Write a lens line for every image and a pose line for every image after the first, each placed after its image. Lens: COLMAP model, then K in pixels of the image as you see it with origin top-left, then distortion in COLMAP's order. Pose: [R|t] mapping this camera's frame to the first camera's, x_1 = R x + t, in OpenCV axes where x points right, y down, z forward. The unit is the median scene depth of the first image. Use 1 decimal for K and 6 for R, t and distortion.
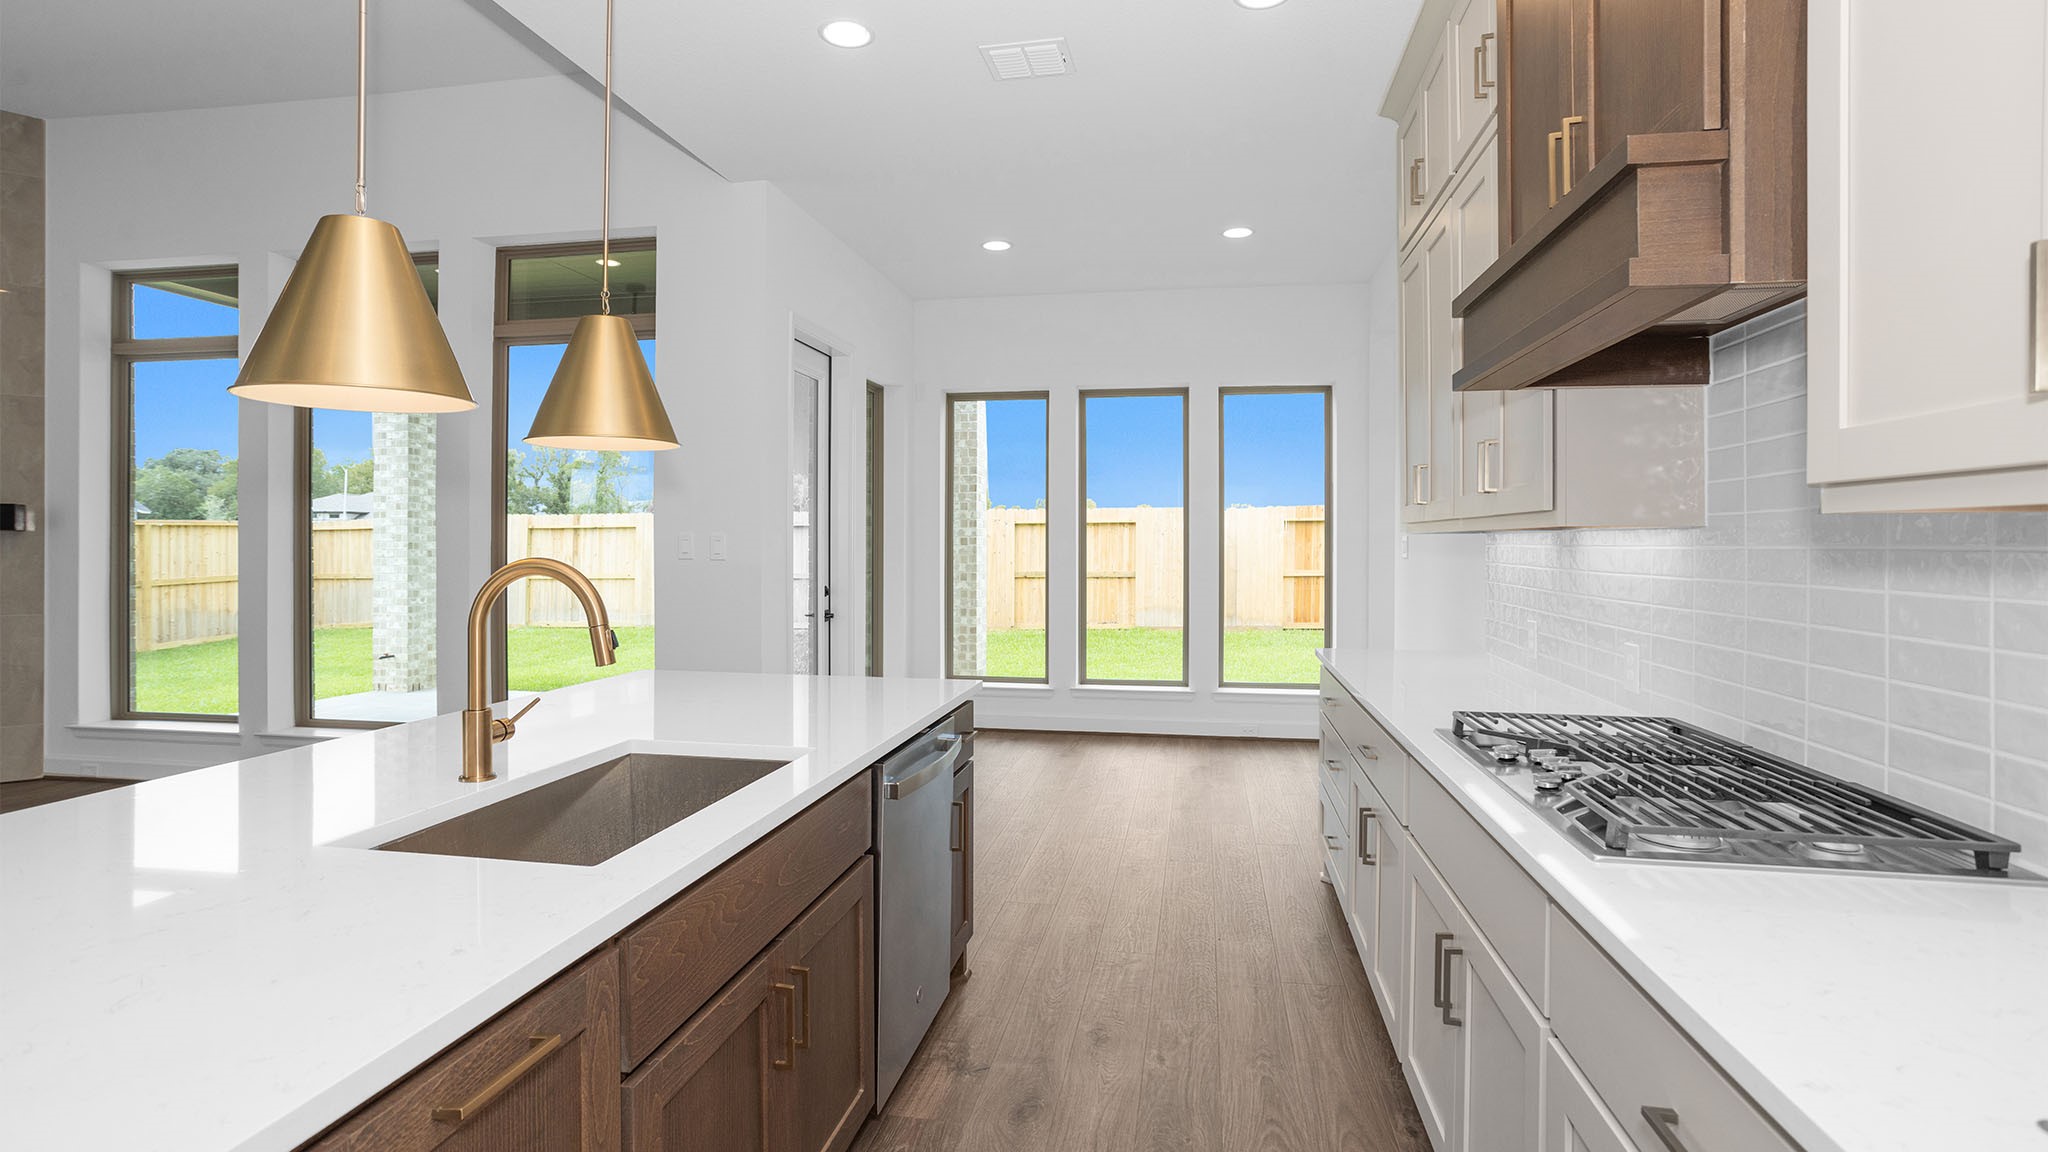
lens RADIAL K [[988.2, 0, 1005.5], [0, 988.2, 563.8], [0, 0, 1]] dist [-0.027033, 0.004227]
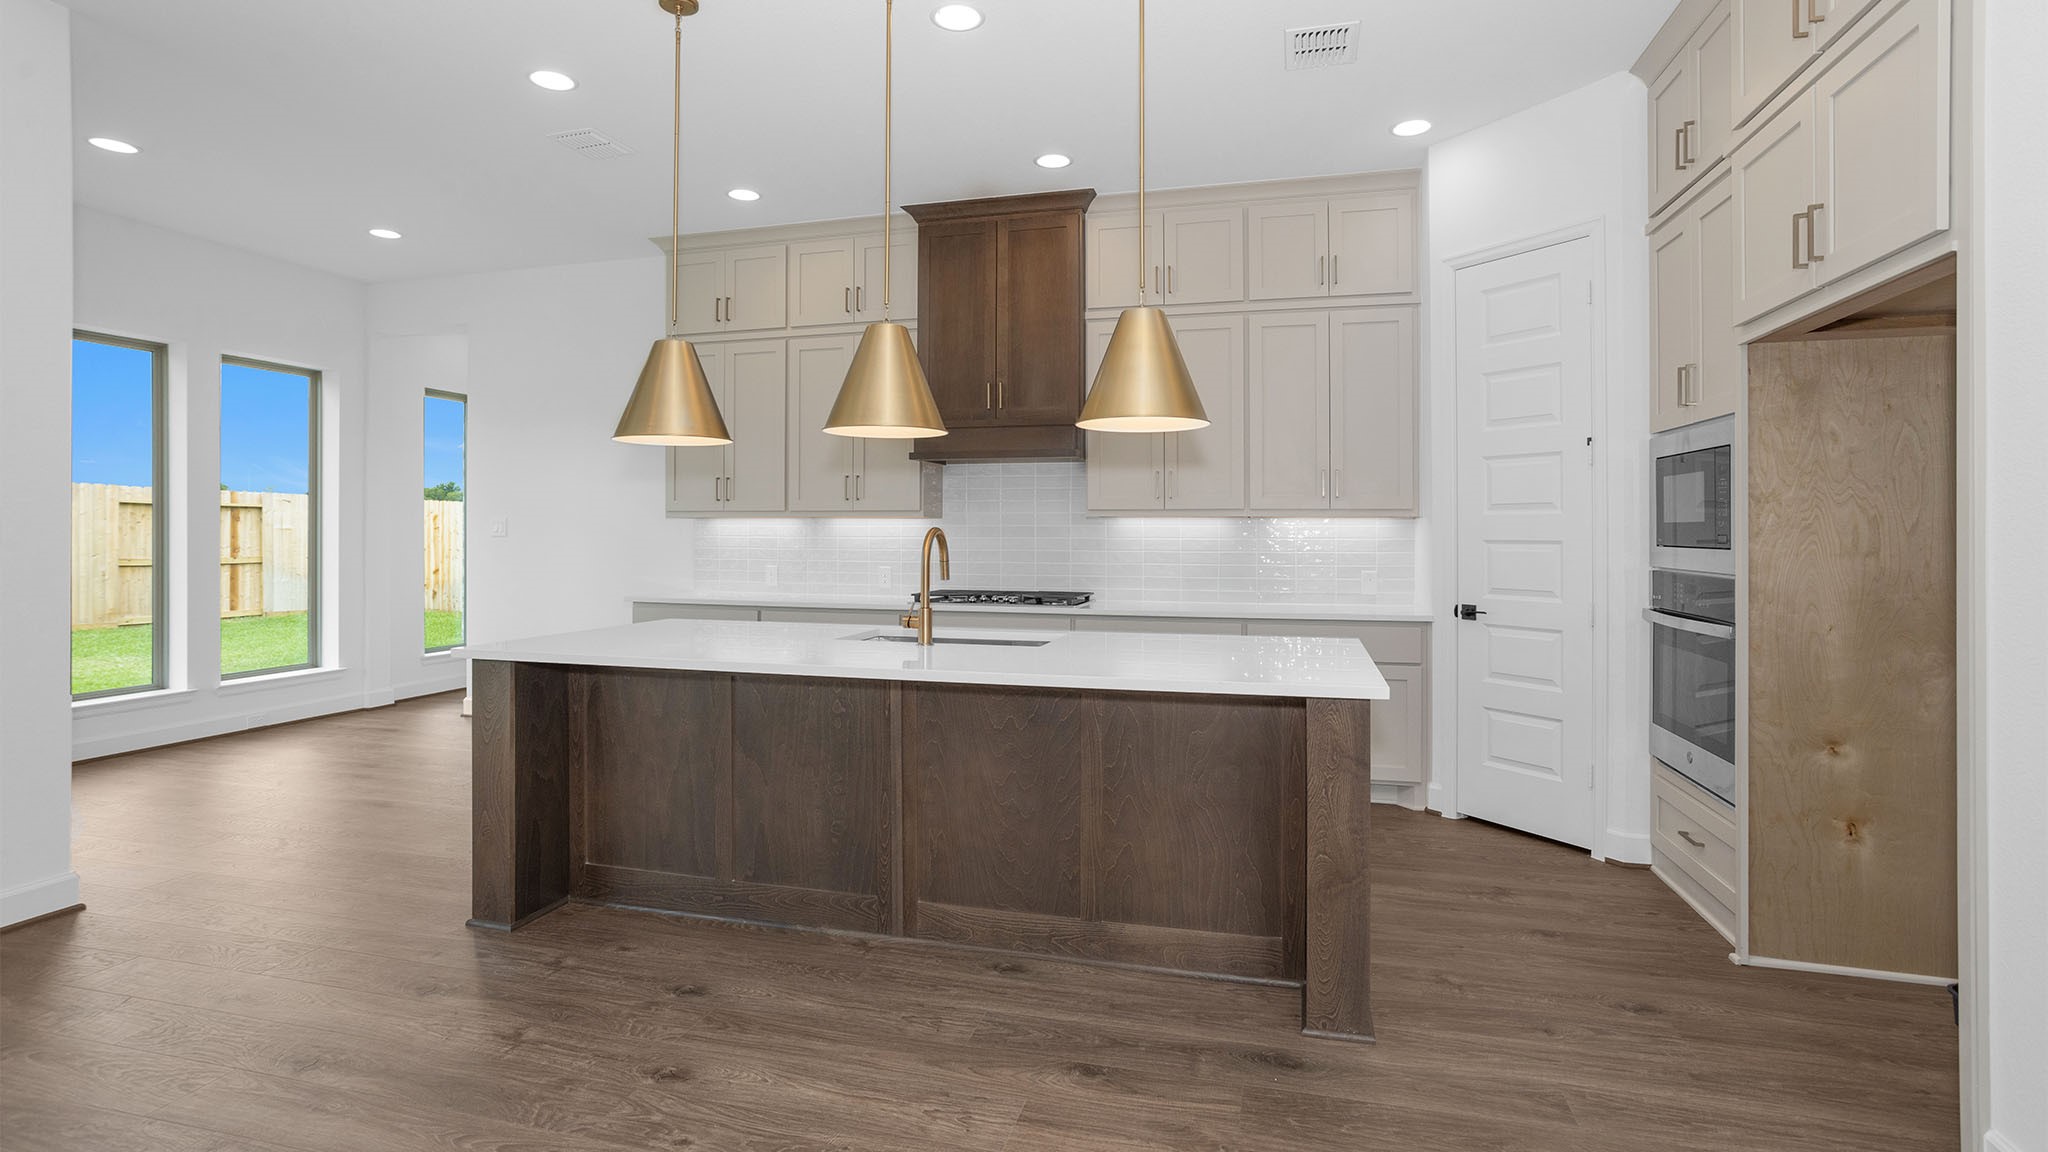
lens RADIAL K [[988.2, 0, 1044.2], [0, 988.2, 522.9], [0, 0, 1]] dist [-0.027033, 0.004227]
pose [[0.065884, 0.013200, 0.997740, -0.299346], [0.019810, 0.999698, -0.014534, 0.003227], [-0.997631, 0.020723, 0.065603, 0.085296]]
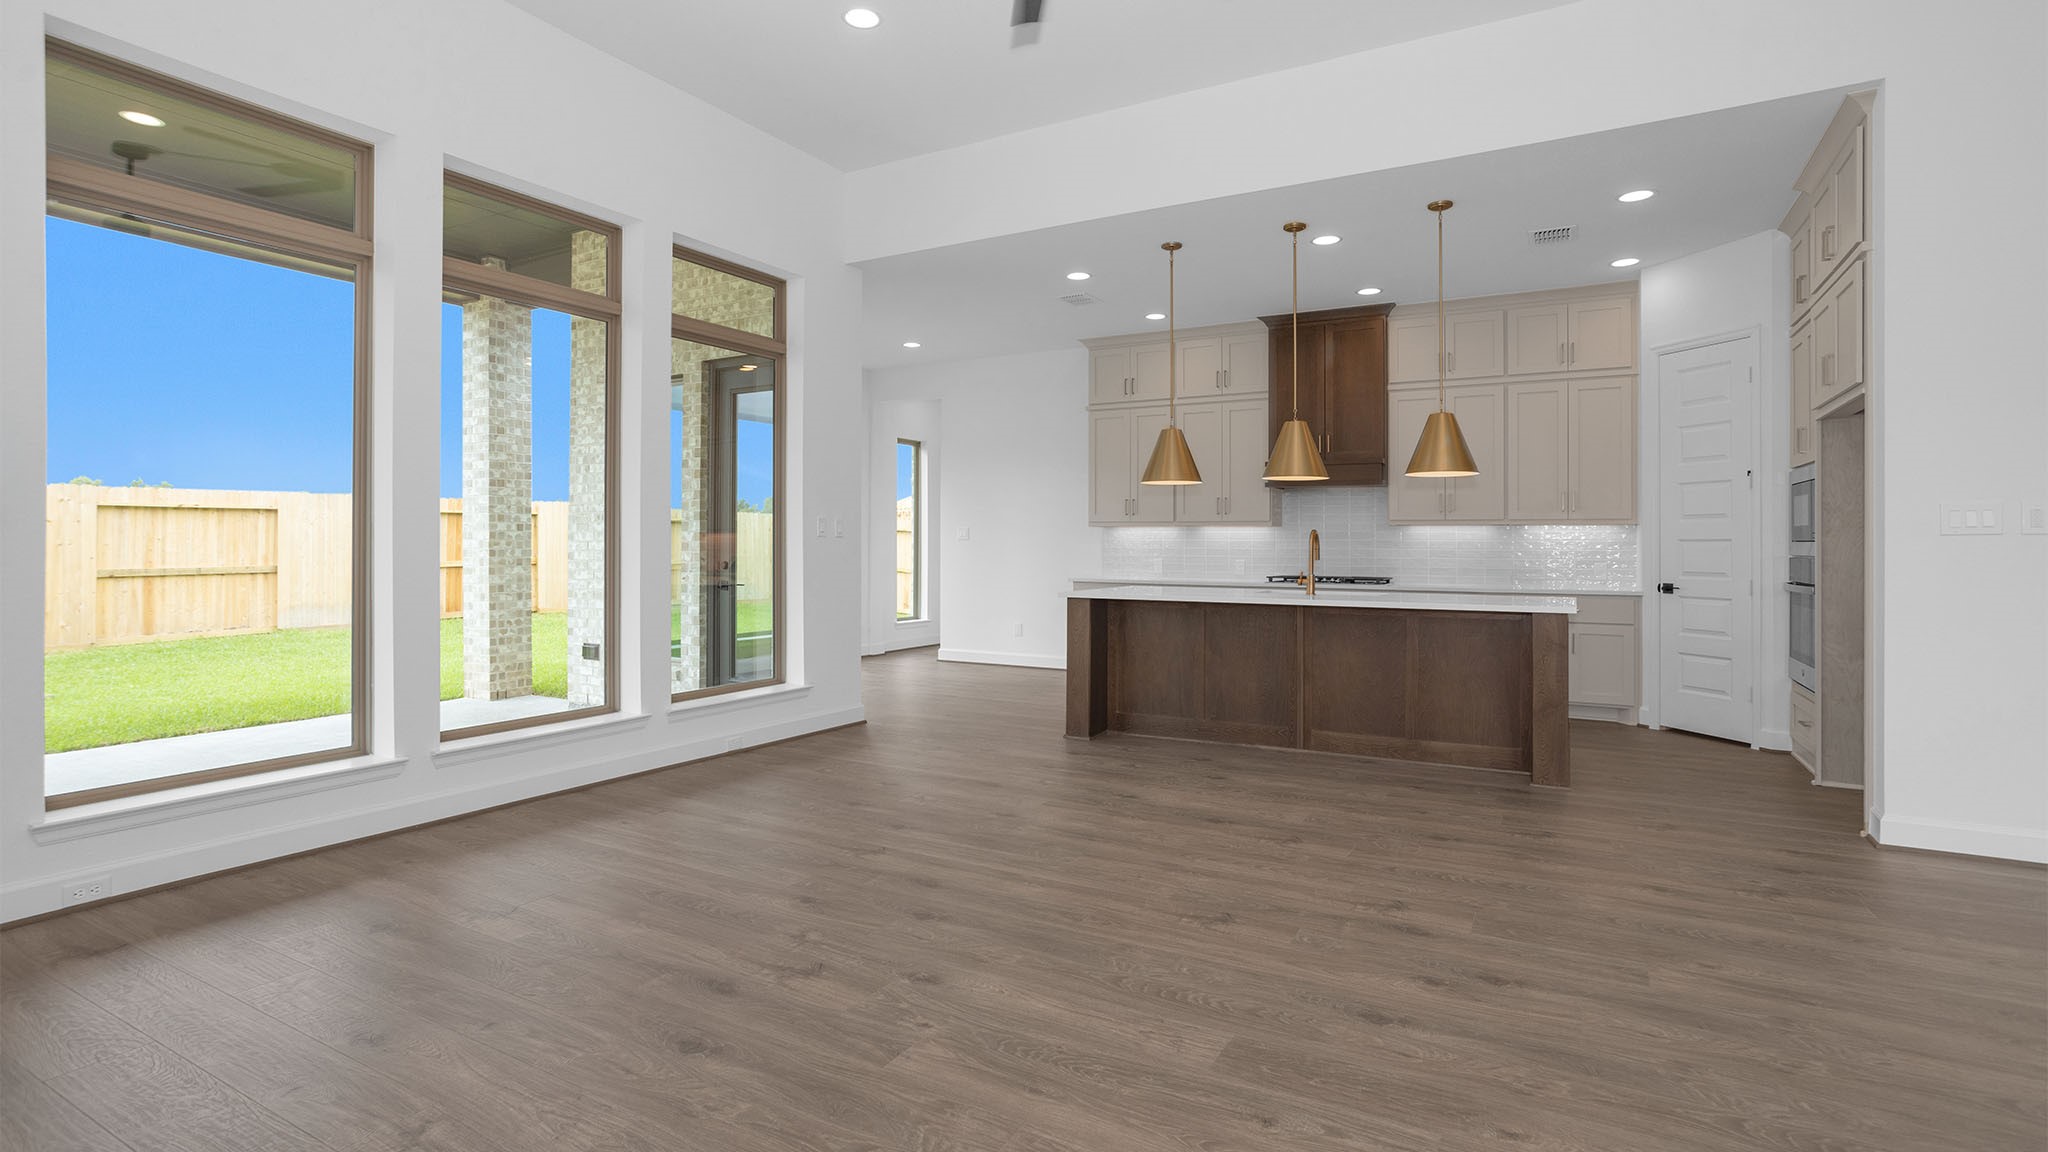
lens RADIAL K [[988.2, 0, 1030.0], [0, 988.2, 540.6], [0, 0, 1]] dist [-0.027033, 0.004227]
pose [[0.319663, 0.008623, 0.947492, -0.500181], [0.015859, 0.999770, -0.014449, 0.009068], [-0.947399, 0.019645, 0.319452, 0.107380]]
